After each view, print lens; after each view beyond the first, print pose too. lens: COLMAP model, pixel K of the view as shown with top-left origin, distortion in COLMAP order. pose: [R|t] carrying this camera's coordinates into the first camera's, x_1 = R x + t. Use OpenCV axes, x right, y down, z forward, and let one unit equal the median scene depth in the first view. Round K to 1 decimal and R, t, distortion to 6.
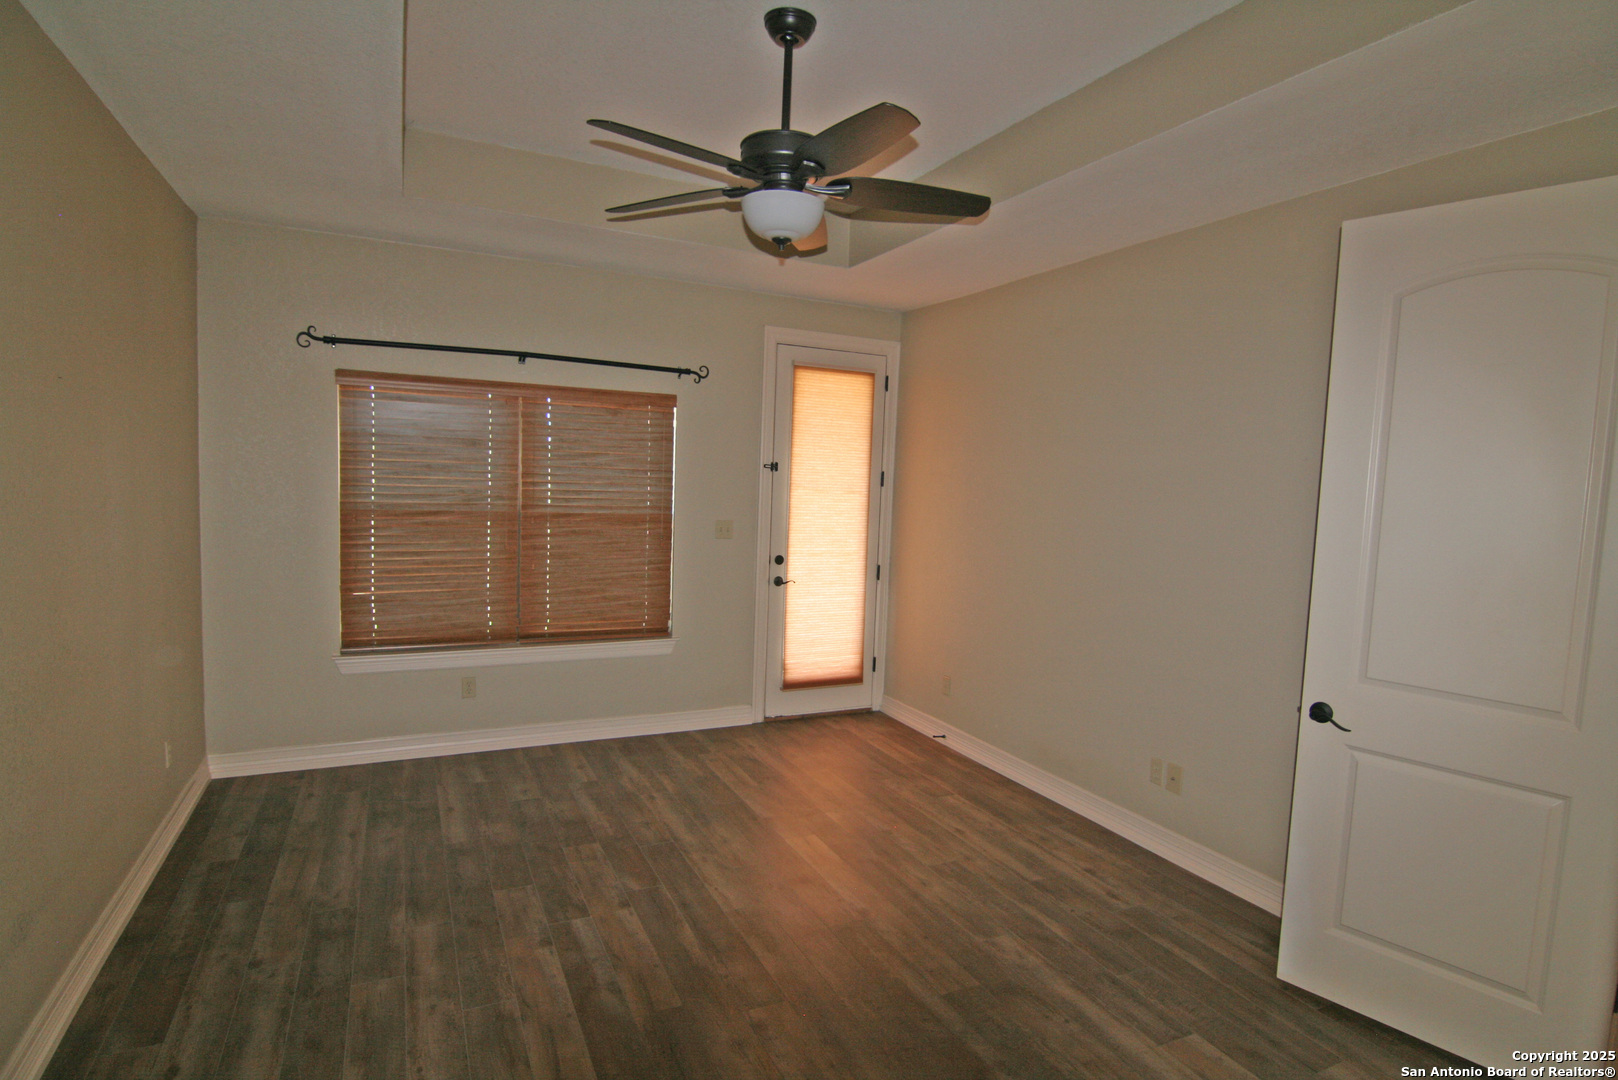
lens RADIAL K [[840.8, 0, 816.4], [0, 840.8, 544.1], [0, 0, 1]] dist [-0.000876, -0.017215]
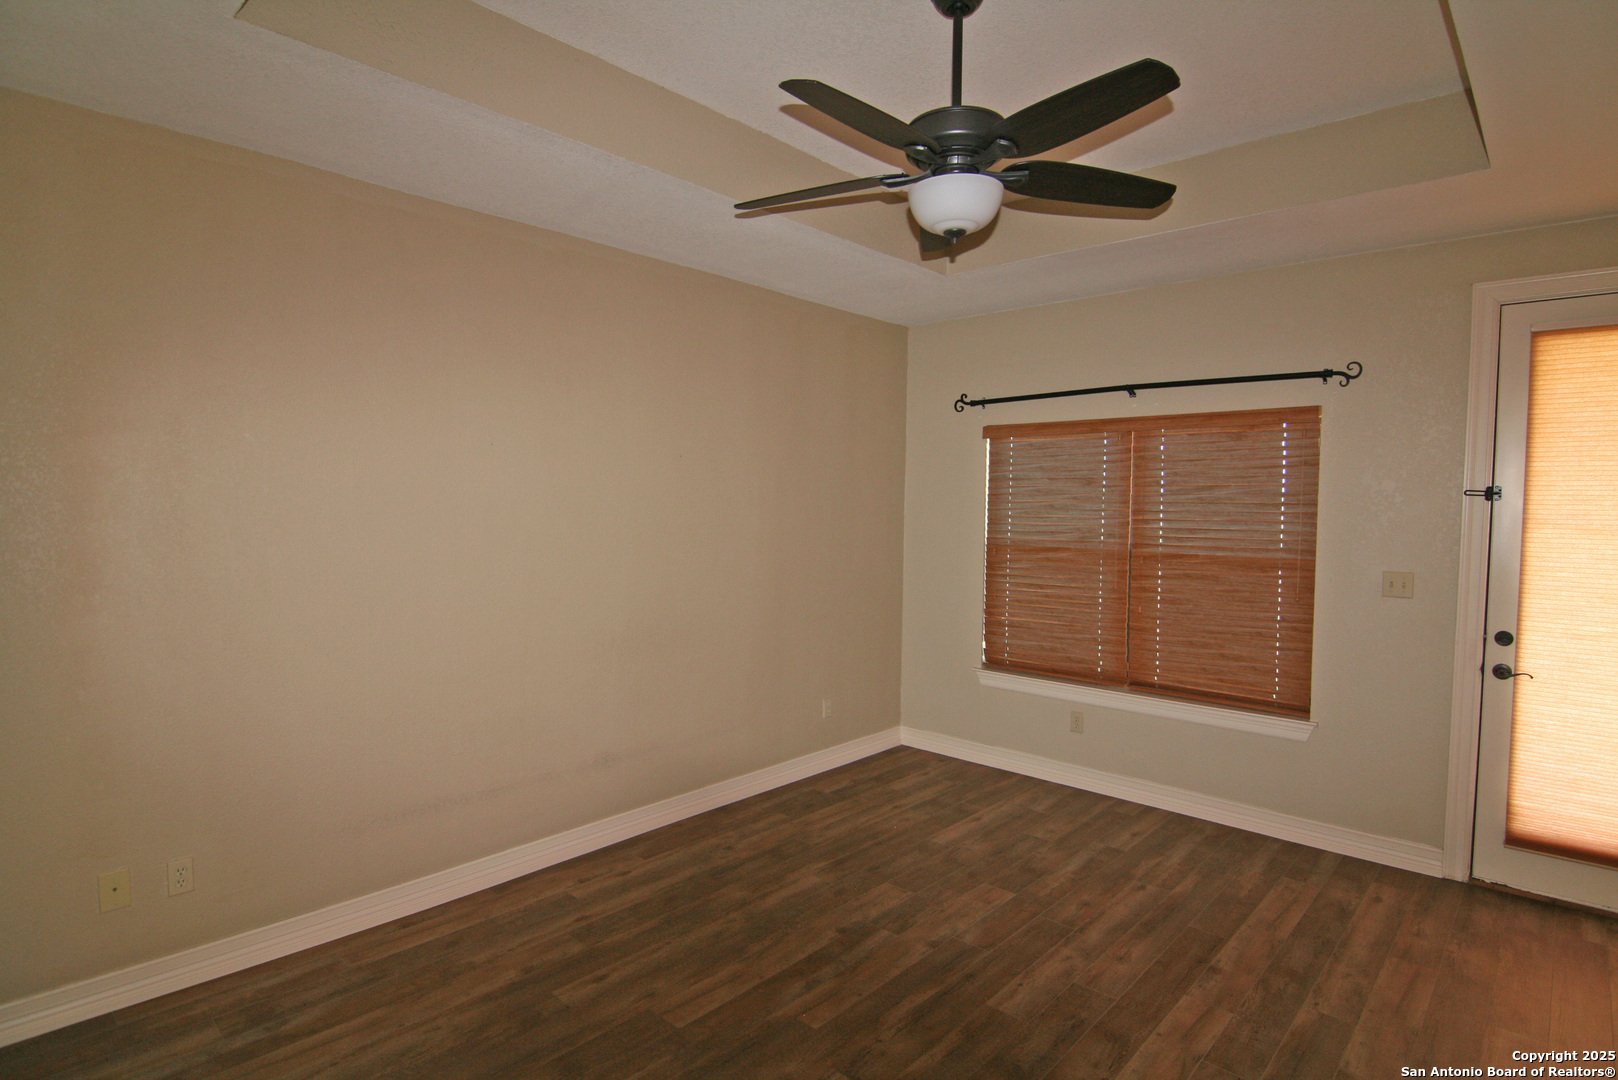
lens RADIAL K [[840.8, 0, 816.4], [0, 840.8, 544.1], [0, 0, 1]] dist [-0.000876, -0.017215]
pose [[0.362537, 0.013779, -0.931867, 0.412723], [-0.071608, 0.997347, -0.013112, -0.007965], [0.929214, 0.071482, 0.362562, 0.322087]]
